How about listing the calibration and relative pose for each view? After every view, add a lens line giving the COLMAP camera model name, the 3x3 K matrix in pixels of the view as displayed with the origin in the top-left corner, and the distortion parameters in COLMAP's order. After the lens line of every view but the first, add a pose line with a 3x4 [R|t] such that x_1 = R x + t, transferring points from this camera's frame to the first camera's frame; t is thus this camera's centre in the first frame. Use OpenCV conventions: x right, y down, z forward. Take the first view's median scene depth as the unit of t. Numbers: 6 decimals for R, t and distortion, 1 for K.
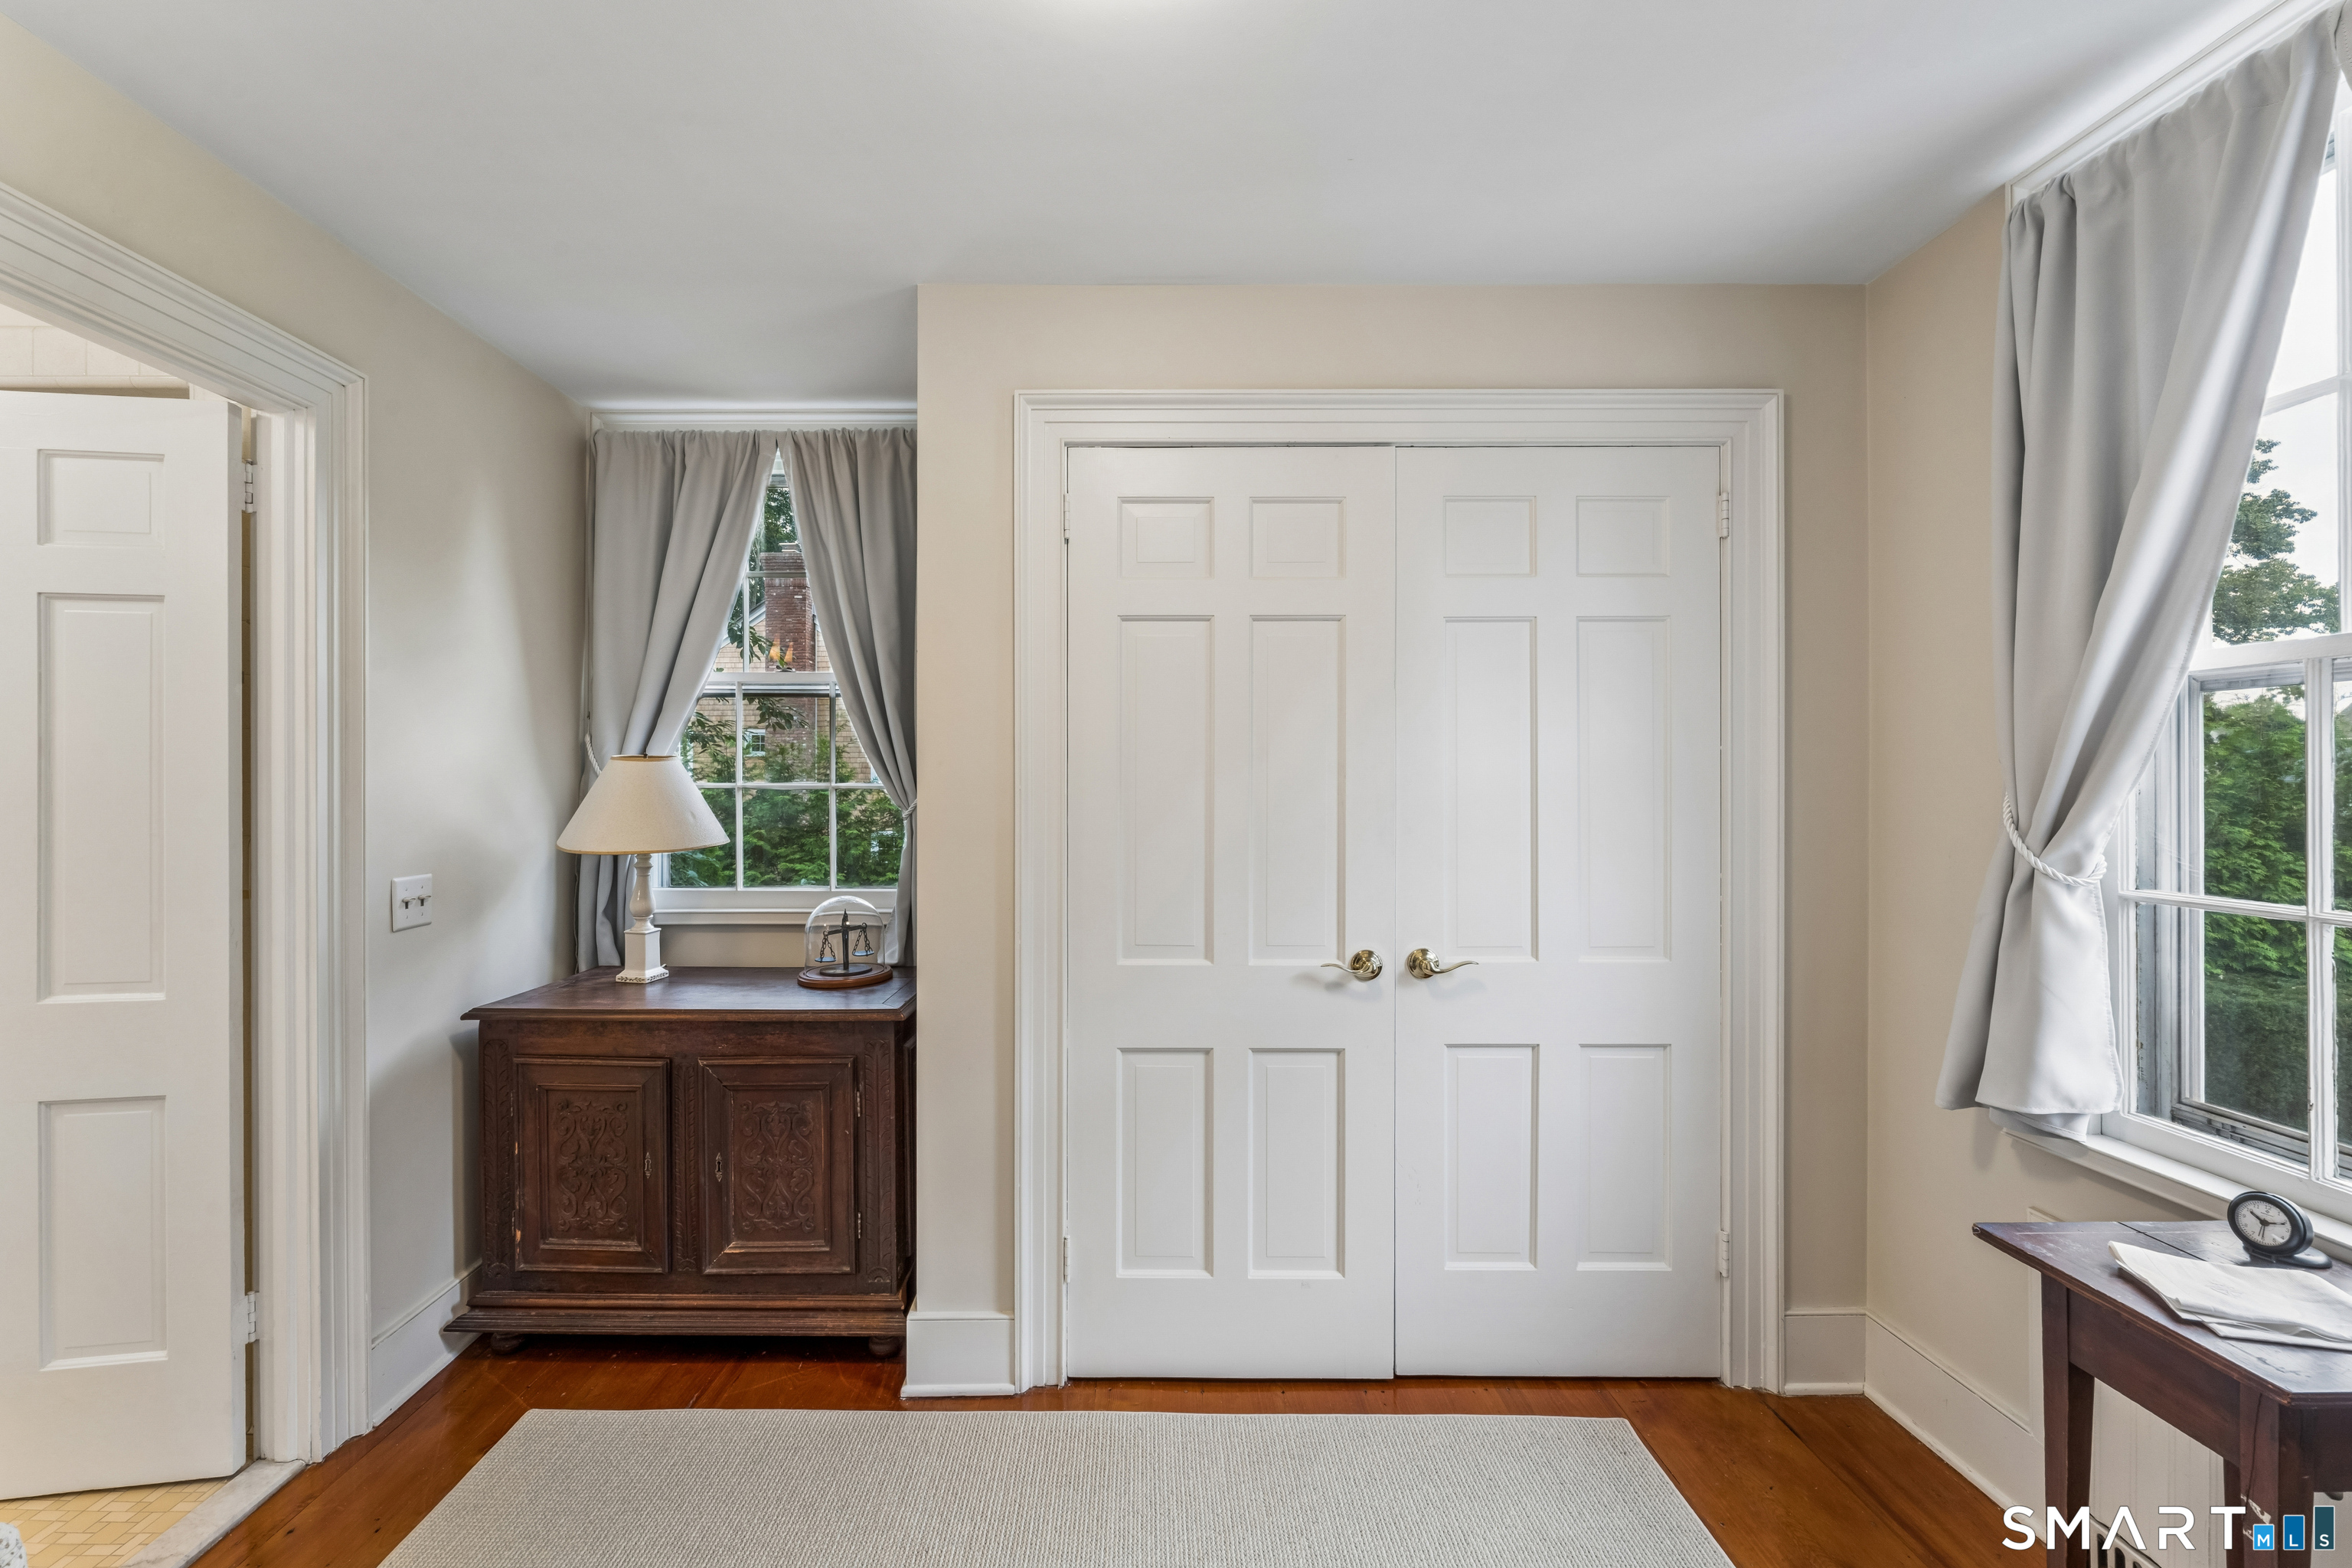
lens RADIAL K [[945.0, 0, 1166.4], [0, 945.0, 796.6], [0, 0, 1]] dist [-0.000504, -0.000032]
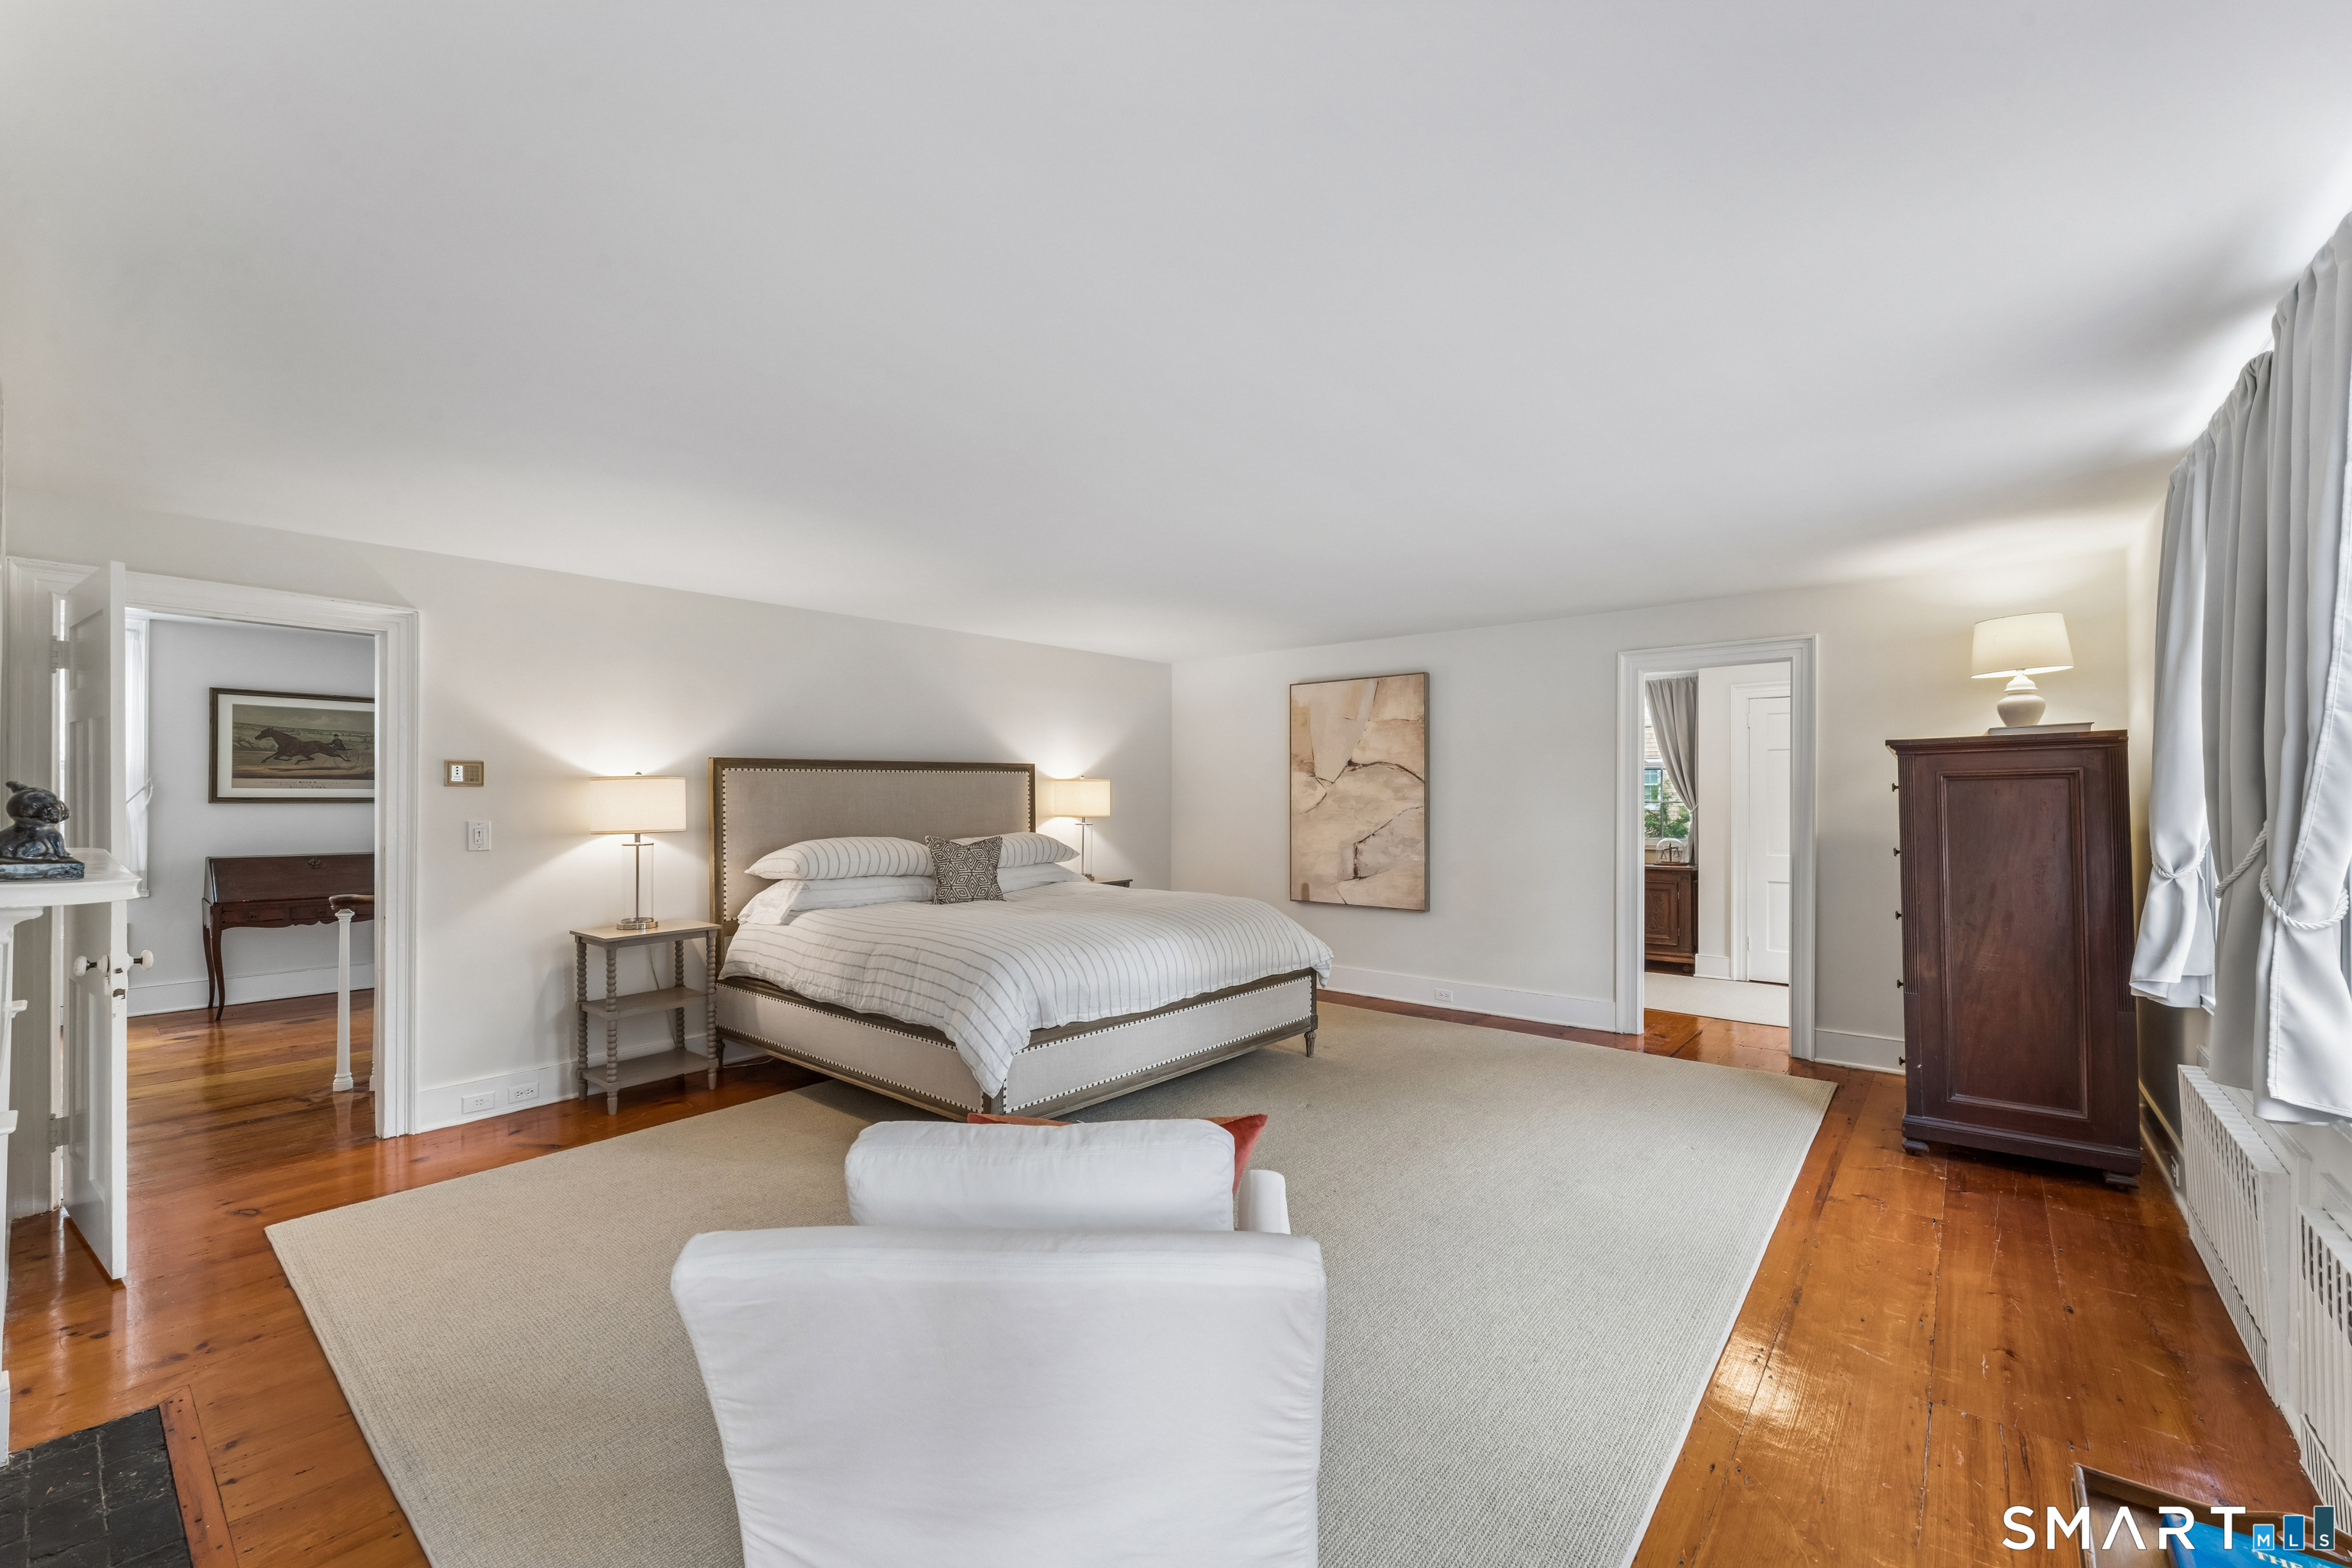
lens RADIAL K [[945.0, 0, 1166.4], [0, 945.0, 796.6], [0, 0, 1]] dist [-0.000504, -0.000032]
pose [[0.738886, -0.001674, -0.673828, 0.563587], [-0.000207, 0.999996, -0.002712, -0.020641], [0.673830, 0.002143, 0.738883, -2.575270]]
